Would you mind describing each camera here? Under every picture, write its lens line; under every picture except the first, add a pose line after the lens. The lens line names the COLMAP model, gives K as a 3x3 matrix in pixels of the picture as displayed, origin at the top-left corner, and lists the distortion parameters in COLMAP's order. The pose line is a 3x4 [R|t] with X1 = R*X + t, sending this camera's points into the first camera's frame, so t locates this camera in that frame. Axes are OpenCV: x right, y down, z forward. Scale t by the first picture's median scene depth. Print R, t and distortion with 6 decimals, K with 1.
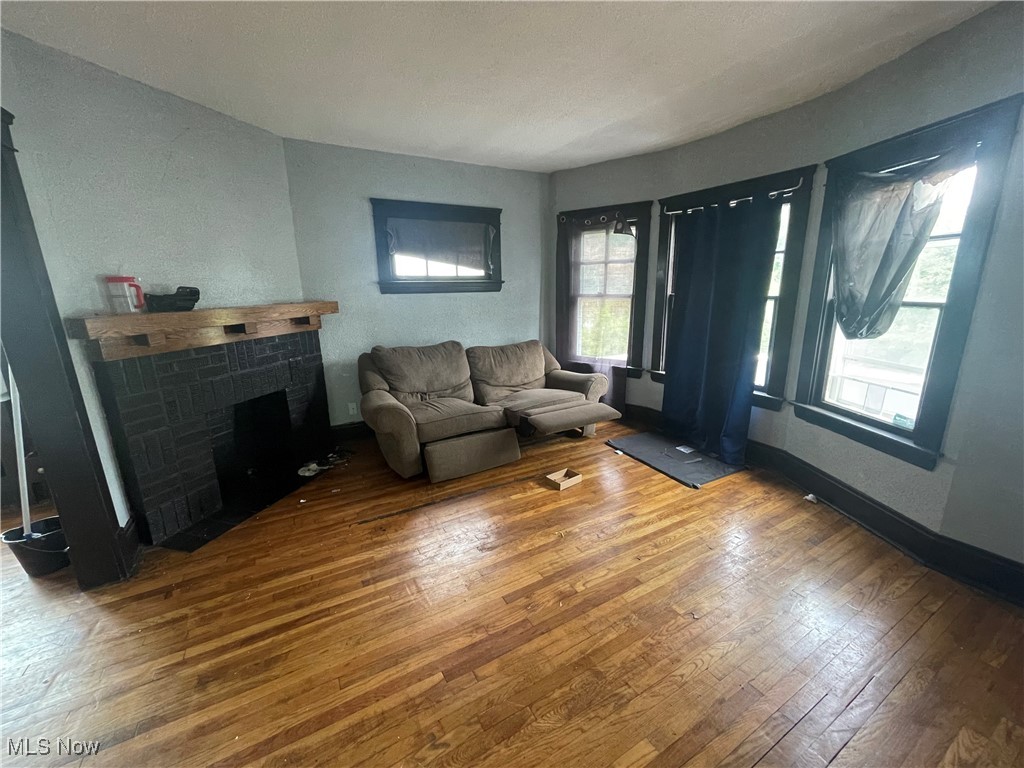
lens RADIAL K [[417.8, 0, 512.2], [0, 417.8, 387.2], [0, 0, 1]] dist [0.000195, 0.000367]
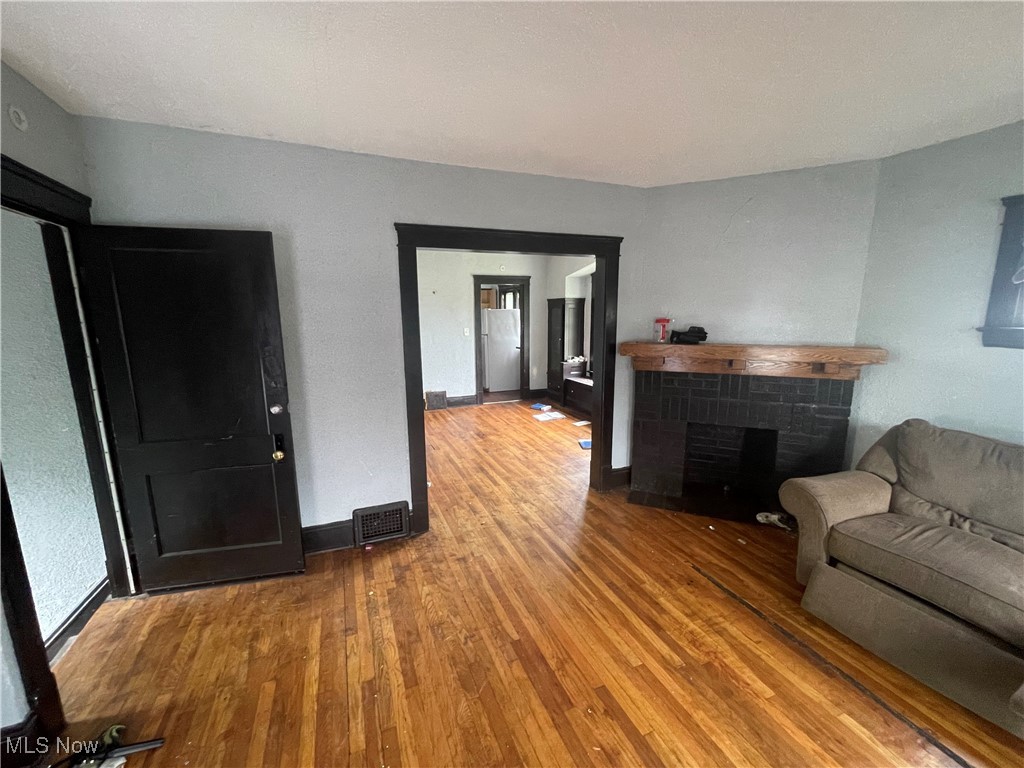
lens RADIAL K [[417.8, 0, 512.2], [0, 417.8, 387.2], [0, 0, 1]] dist [0.000195, 0.000367]
pose [[-0.119076, 0.195658, -0.973416, 0.630331], [-0.231883, 0.947800, 0.218875, -0.219141], [0.965428, 0.251781, -0.067491, 0.590706]]
